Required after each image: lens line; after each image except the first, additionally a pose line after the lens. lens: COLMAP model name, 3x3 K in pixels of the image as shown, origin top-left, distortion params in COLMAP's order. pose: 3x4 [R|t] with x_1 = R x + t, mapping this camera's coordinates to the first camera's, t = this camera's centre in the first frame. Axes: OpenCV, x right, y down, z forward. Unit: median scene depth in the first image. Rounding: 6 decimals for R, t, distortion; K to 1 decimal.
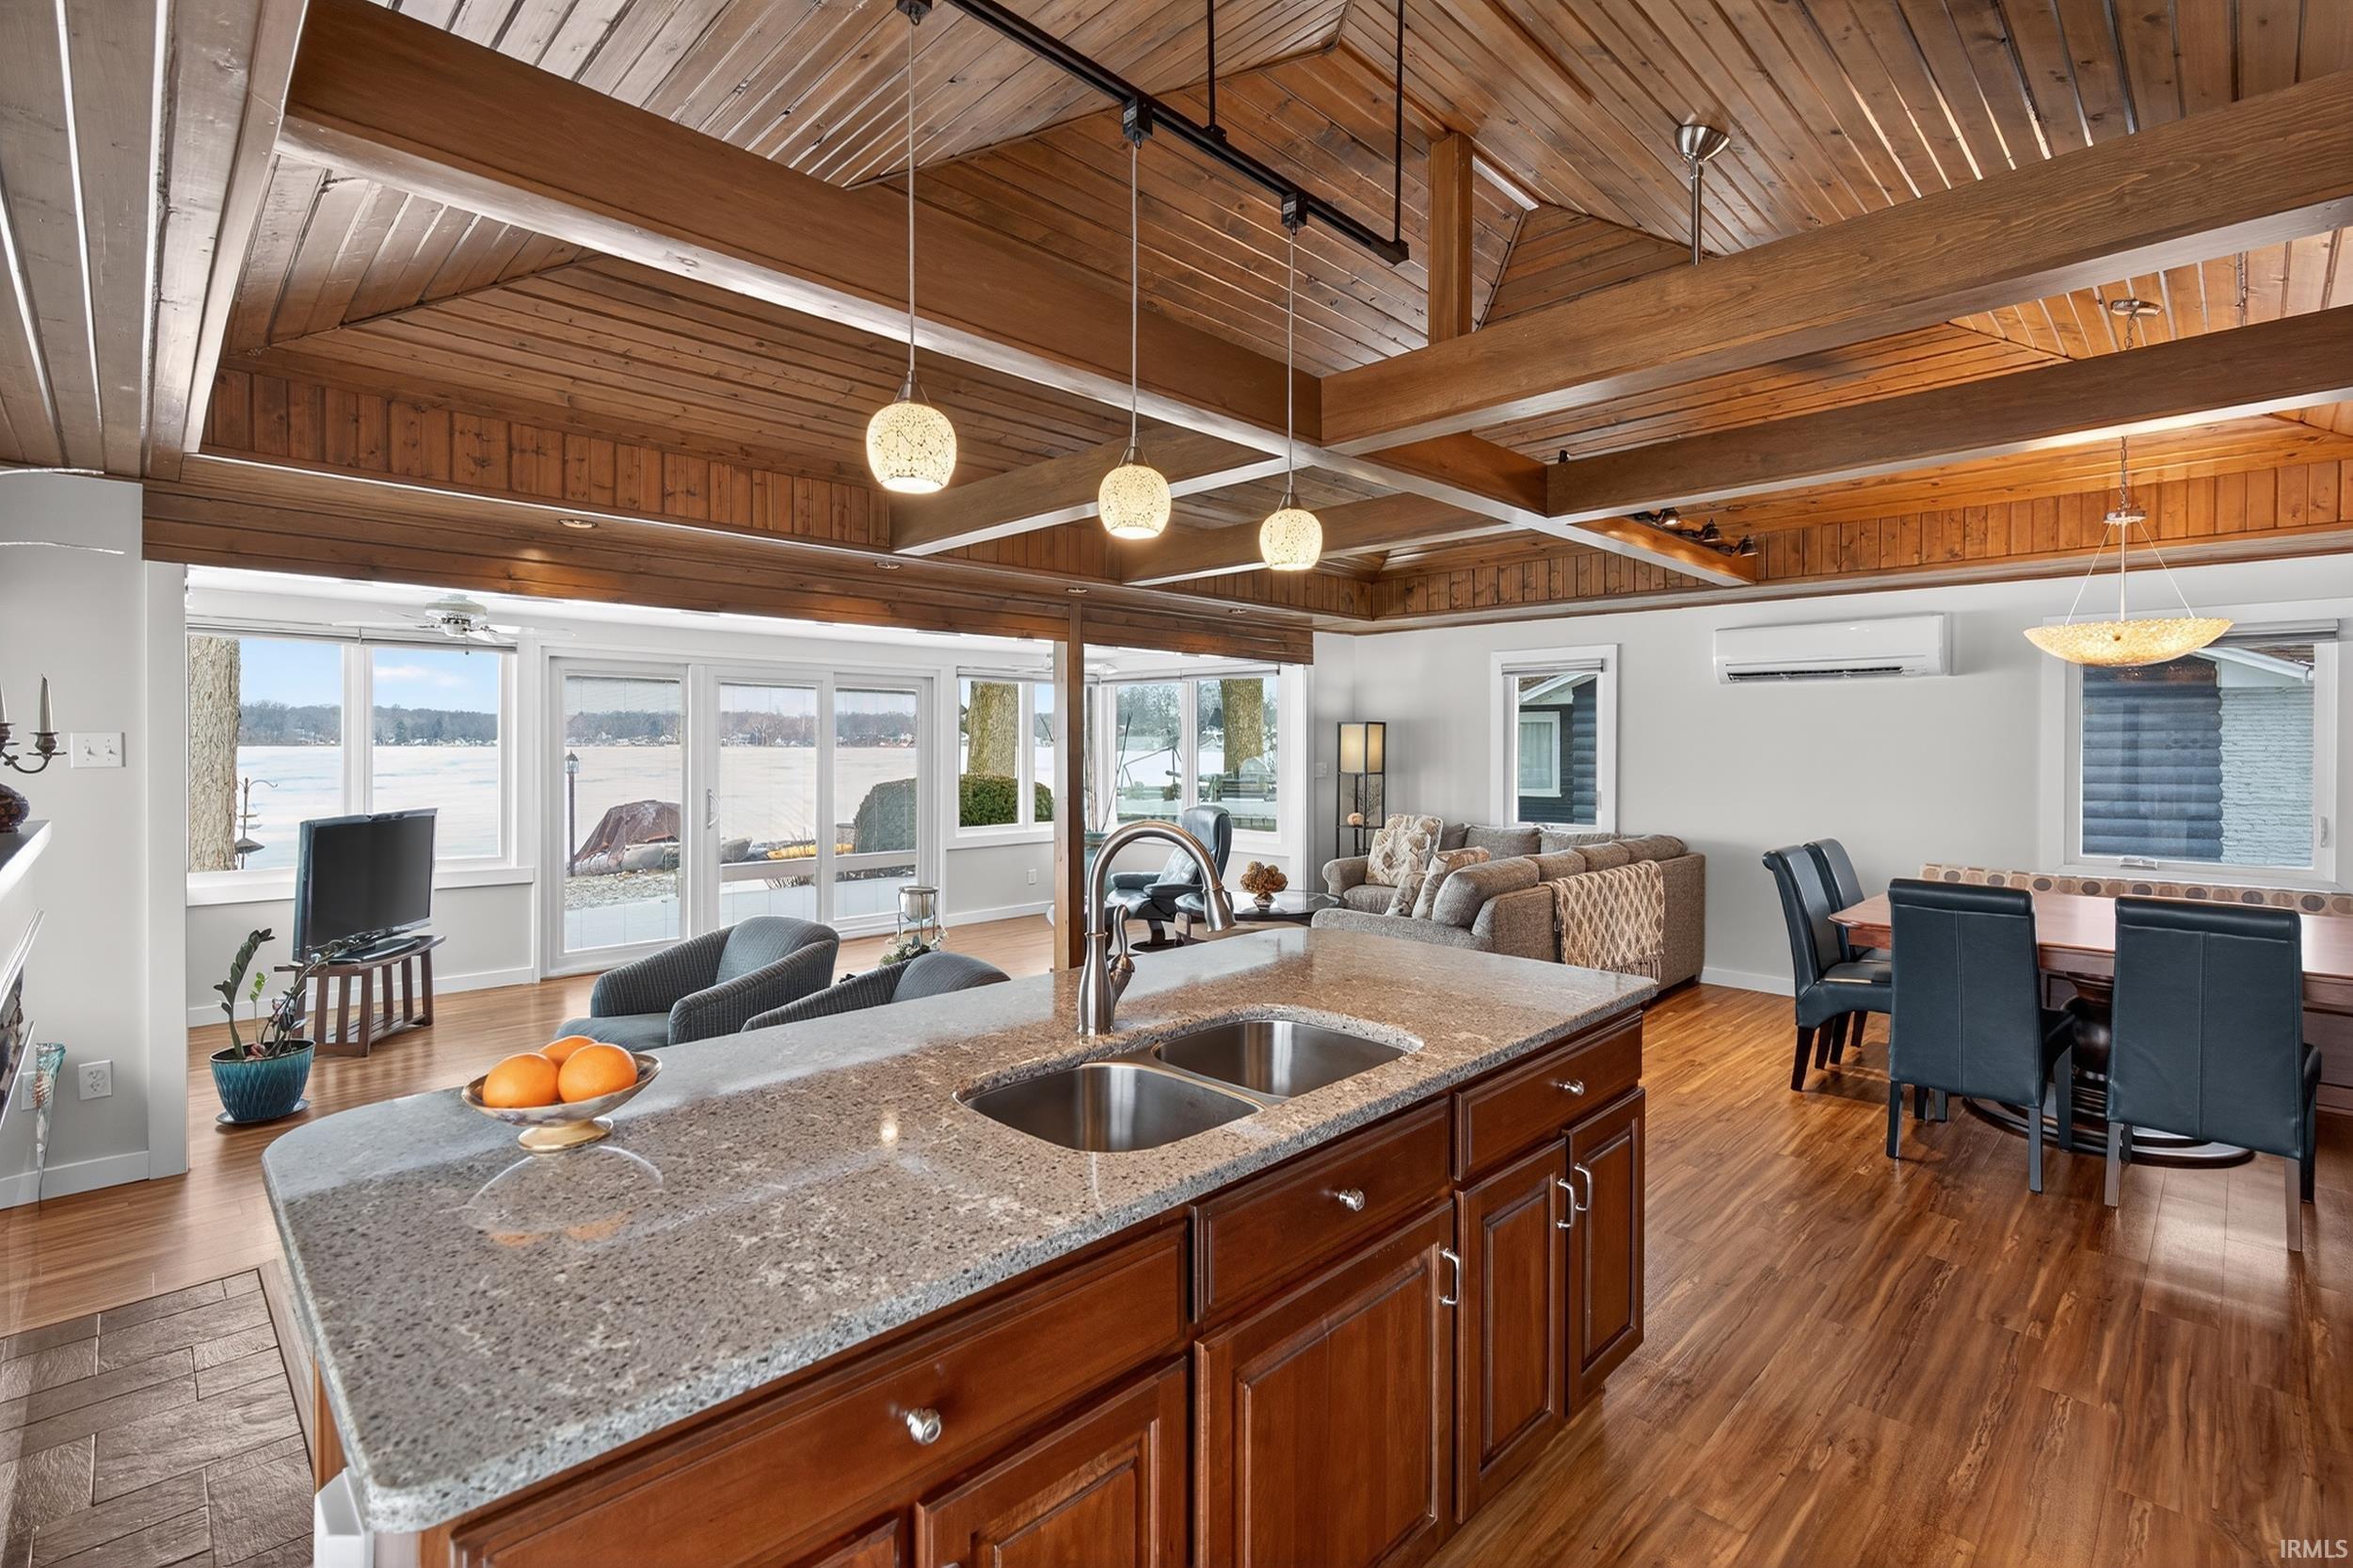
lens RADIAL K [[1048.1, 0, 1174.6], [0, 1048.1, 765.6], [0, 0, 1]] dist [0.006560, 0.000573]
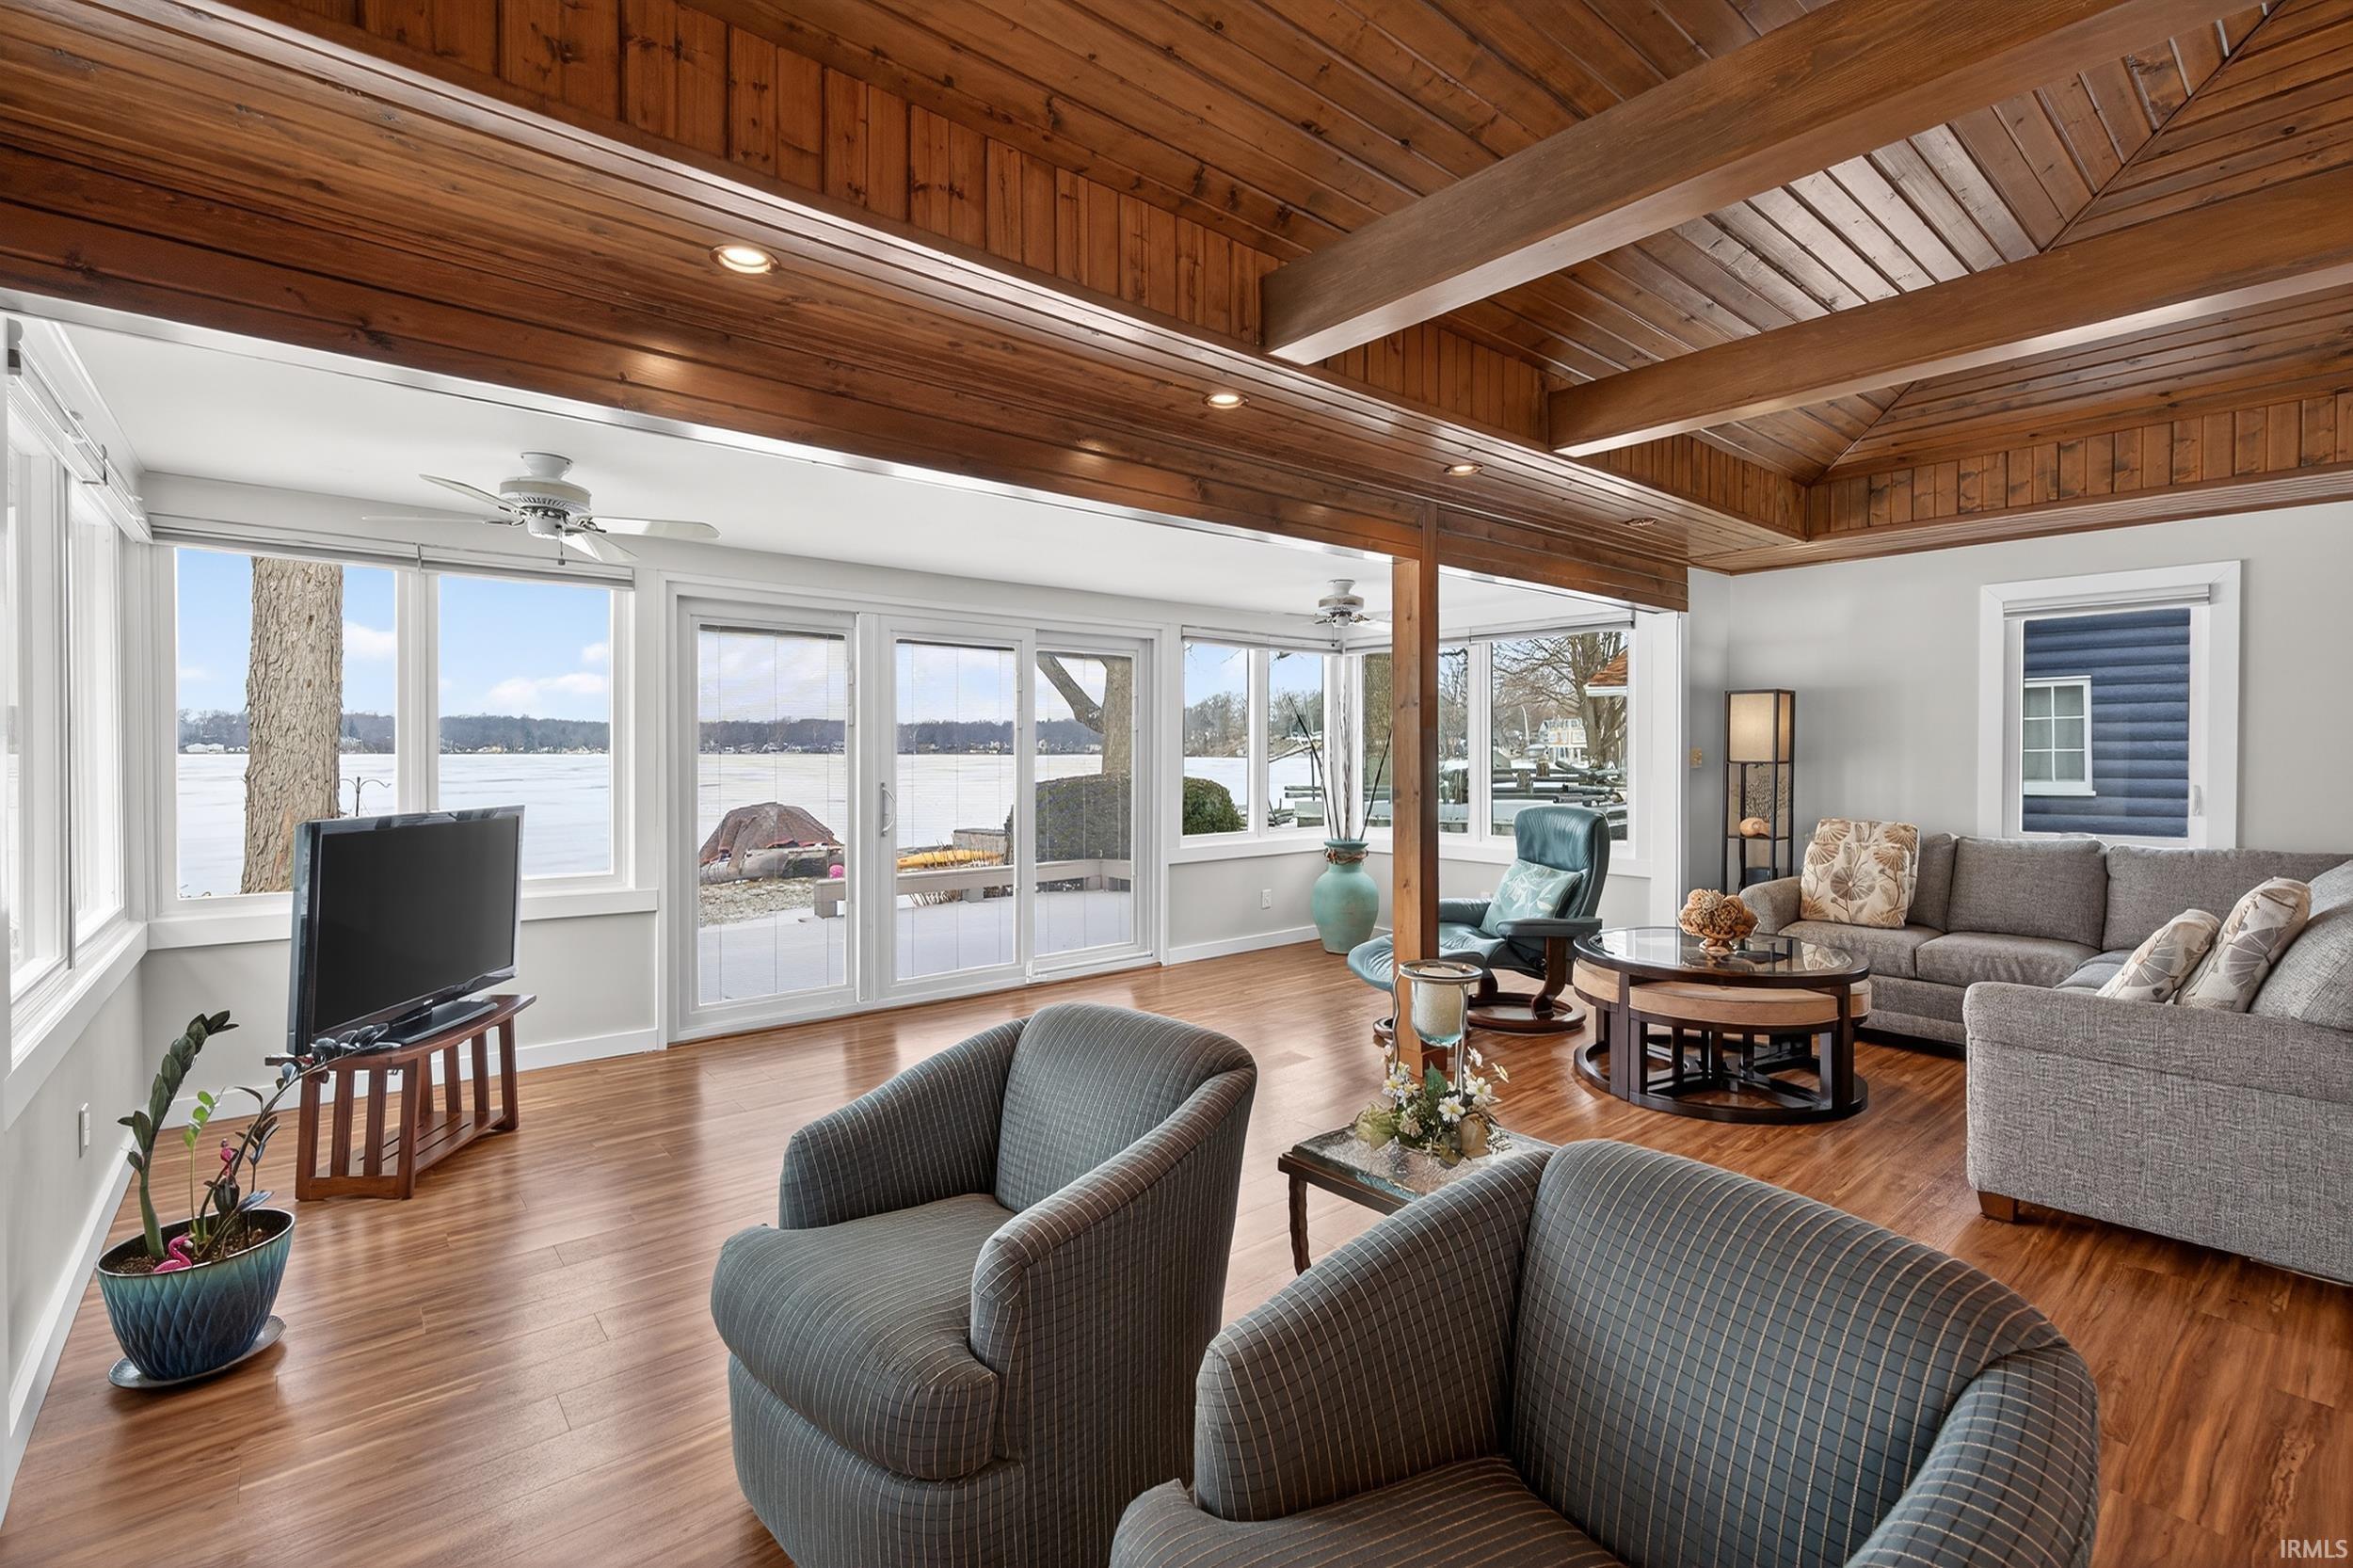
lens RADIAL K [[1048.1, 0, 1175.6], [0, 1048.1, 776.3], [0, 0, 1]] dist [0.006560, 0.000573]
pose [[0.996625, -0.000055, -0.082090, -0.202003], [0.000434, 0.999989, 0.004603, 0.016732], [0.082089, -0.004623, 0.996614, 0.320322]]
